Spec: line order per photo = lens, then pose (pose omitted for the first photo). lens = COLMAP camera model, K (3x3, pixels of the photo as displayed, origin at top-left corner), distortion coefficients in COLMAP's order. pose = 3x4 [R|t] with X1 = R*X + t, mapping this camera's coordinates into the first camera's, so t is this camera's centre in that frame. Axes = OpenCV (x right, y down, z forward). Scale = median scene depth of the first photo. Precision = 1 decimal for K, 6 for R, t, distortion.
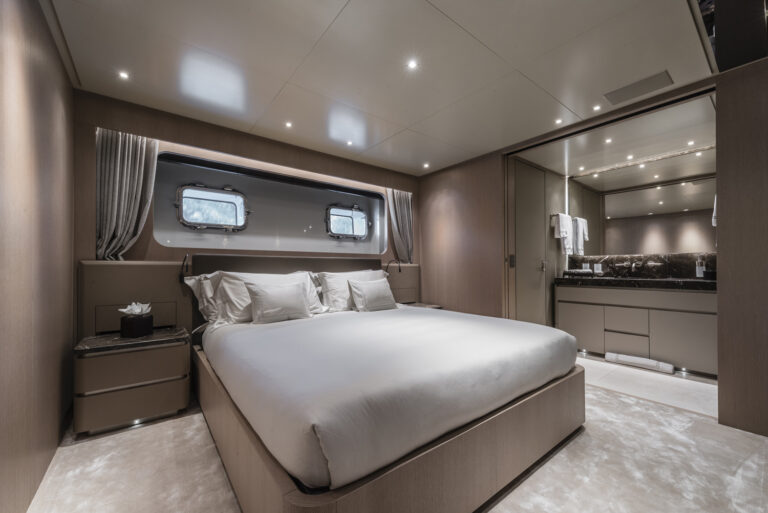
lens RADIAL K [[308.8, 0, 387.1], [0, 308.8, 257.5], [0, 0, 1]] dist [0.000885, -0.000010]
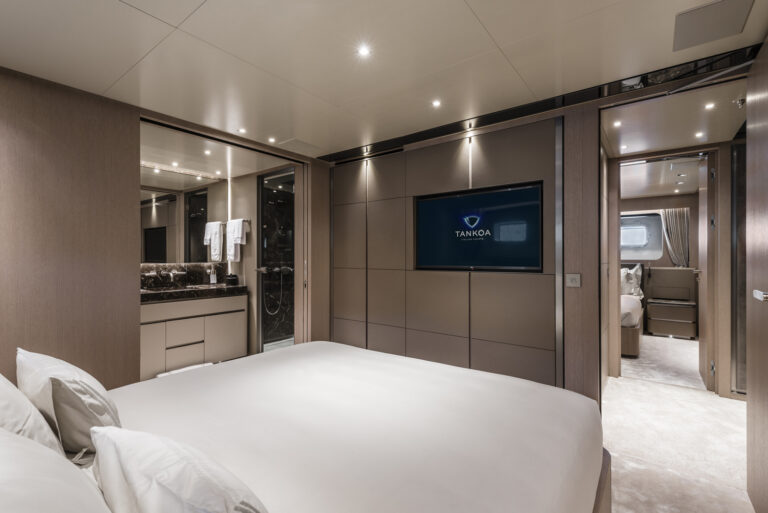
lens RADIAL K [[345.4, 0, 386.6], [0, 345.4, 263.8], [0, 0, 1]] dist [0.000648, 0.000065]
pose [[-0.248742, -0.002675, 0.968566, -0.416793], [-0.022295, 0.999747, -0.002965, -0.021555], [-0.968313, -0.022331, -0.248739, 0.601256]]
